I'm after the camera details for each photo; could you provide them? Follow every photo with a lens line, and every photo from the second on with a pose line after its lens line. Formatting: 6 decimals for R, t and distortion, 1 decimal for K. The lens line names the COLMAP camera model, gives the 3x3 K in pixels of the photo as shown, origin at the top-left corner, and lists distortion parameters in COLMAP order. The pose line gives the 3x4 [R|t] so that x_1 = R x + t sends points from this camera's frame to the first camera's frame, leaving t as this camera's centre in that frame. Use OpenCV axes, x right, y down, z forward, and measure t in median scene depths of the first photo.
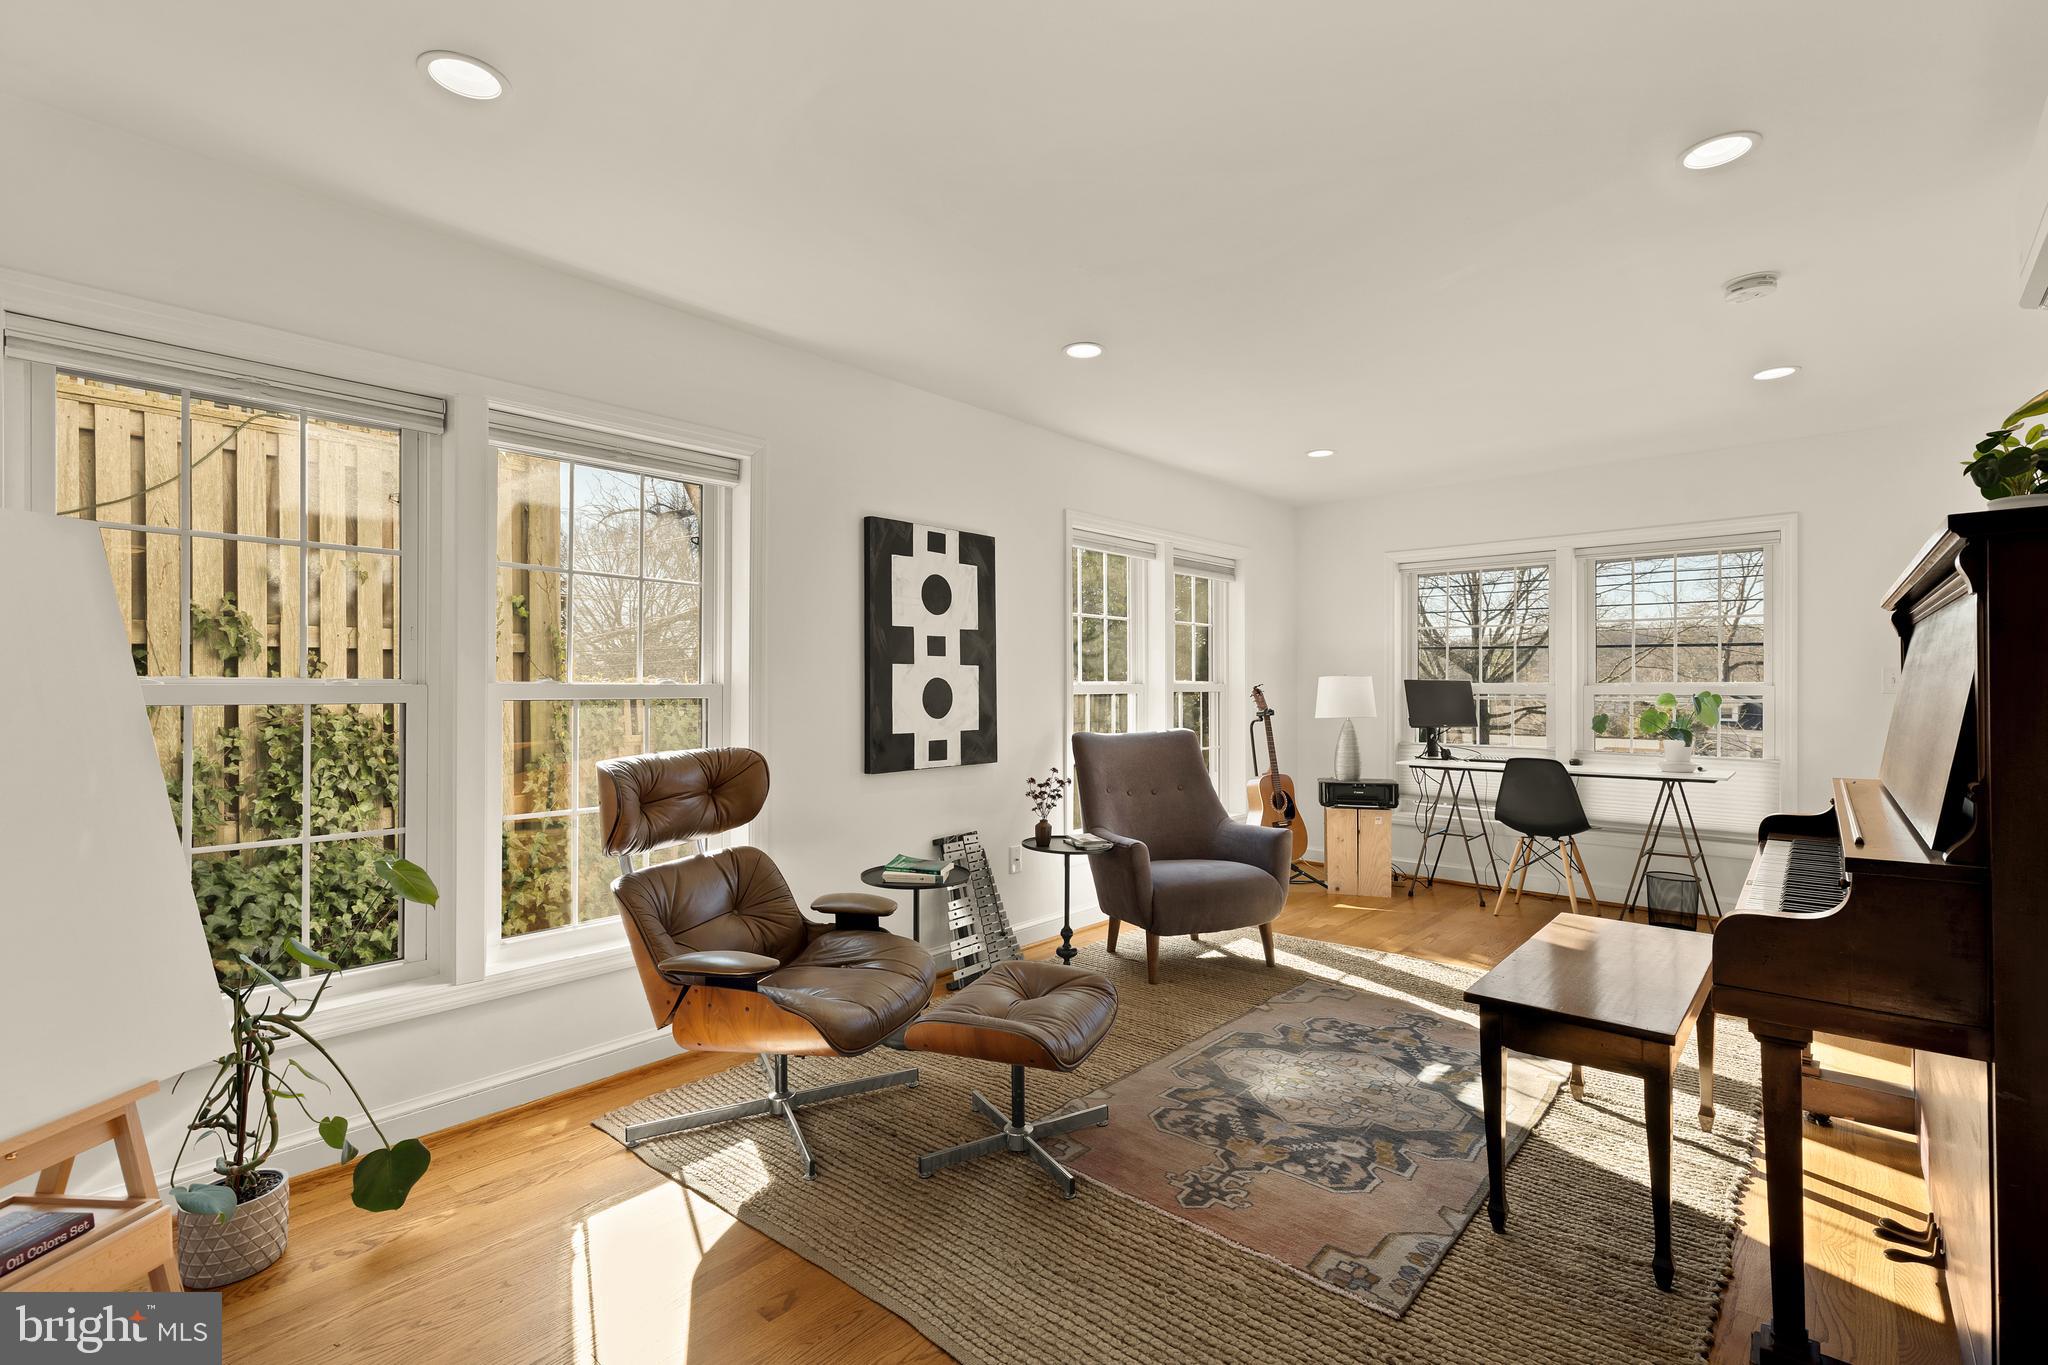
lens RADIAL K [[917.4, 0, 1038.2], [0, 917.4, 683.0], [0, 0, 1]] dist [0.007491, -0.005054]
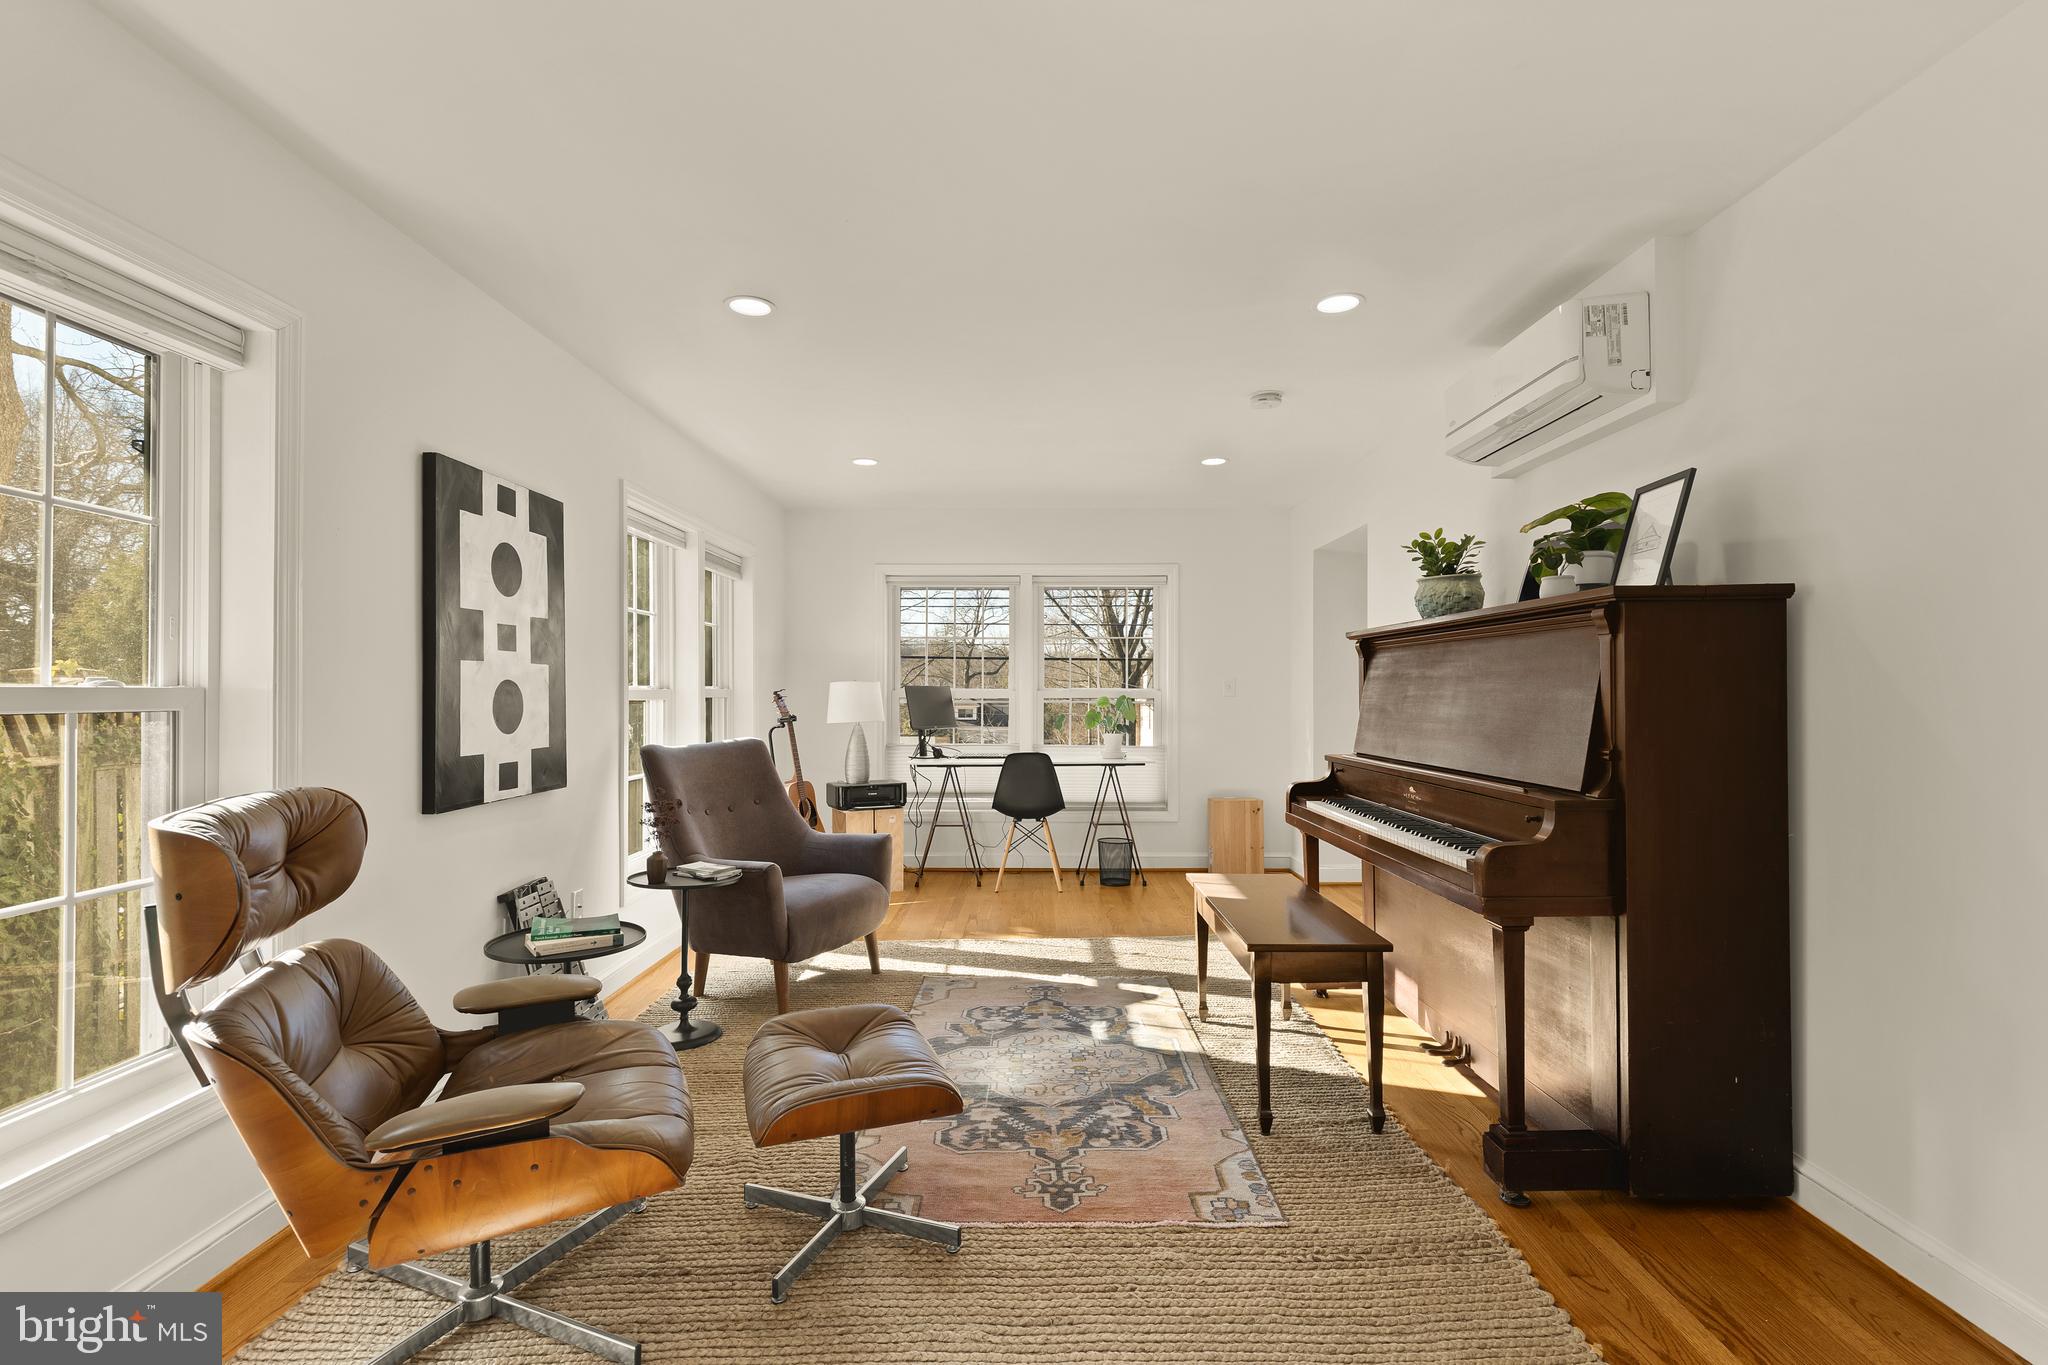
lens RADIAL K [[917.4, 0, 1038.2], [0, 917.4, 683.0], [0, 0, 1]] dist [0.007491, -0.005054]
pose [[0.752428, 0.005872, 0.658648, -0.287518], [-0.001052, 0.999970, -0.007713, 0.002623], [-0.658673, 0.005110, 0.752412, 0.146511]]
